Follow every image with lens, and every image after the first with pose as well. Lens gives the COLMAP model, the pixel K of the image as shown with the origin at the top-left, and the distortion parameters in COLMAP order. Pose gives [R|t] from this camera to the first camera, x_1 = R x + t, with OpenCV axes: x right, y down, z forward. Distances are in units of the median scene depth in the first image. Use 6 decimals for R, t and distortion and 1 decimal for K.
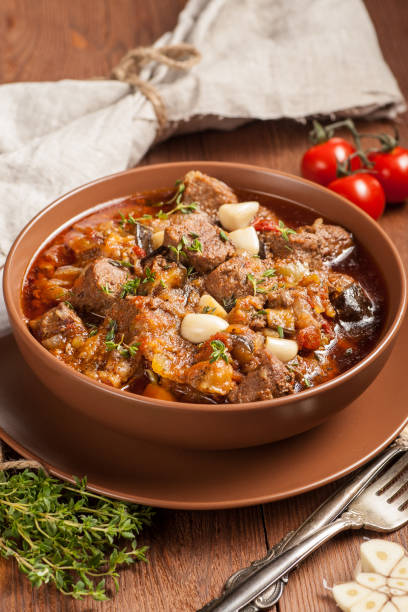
lens RADIAL K [[2181.1, 0, 204.0], [0, 2181.1, 306.0], [0, 0, 1]] dist [0.073222, 0.454272]
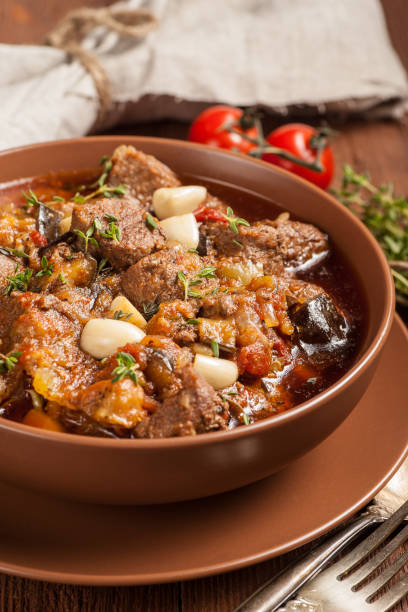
lens RADIAL K [[2118.8, 0, 204.0], [0, 2118.8, 306.0], [0, 0, 1]] dist [0.061131, 2.699097]
pose [[0.998541, 0.047456, -0.025752, 0.047910], [-0.048819, 0.997283, -0.055170, 0.036354], [0.023064, 0.056346, 0.998145, 0.280503]]
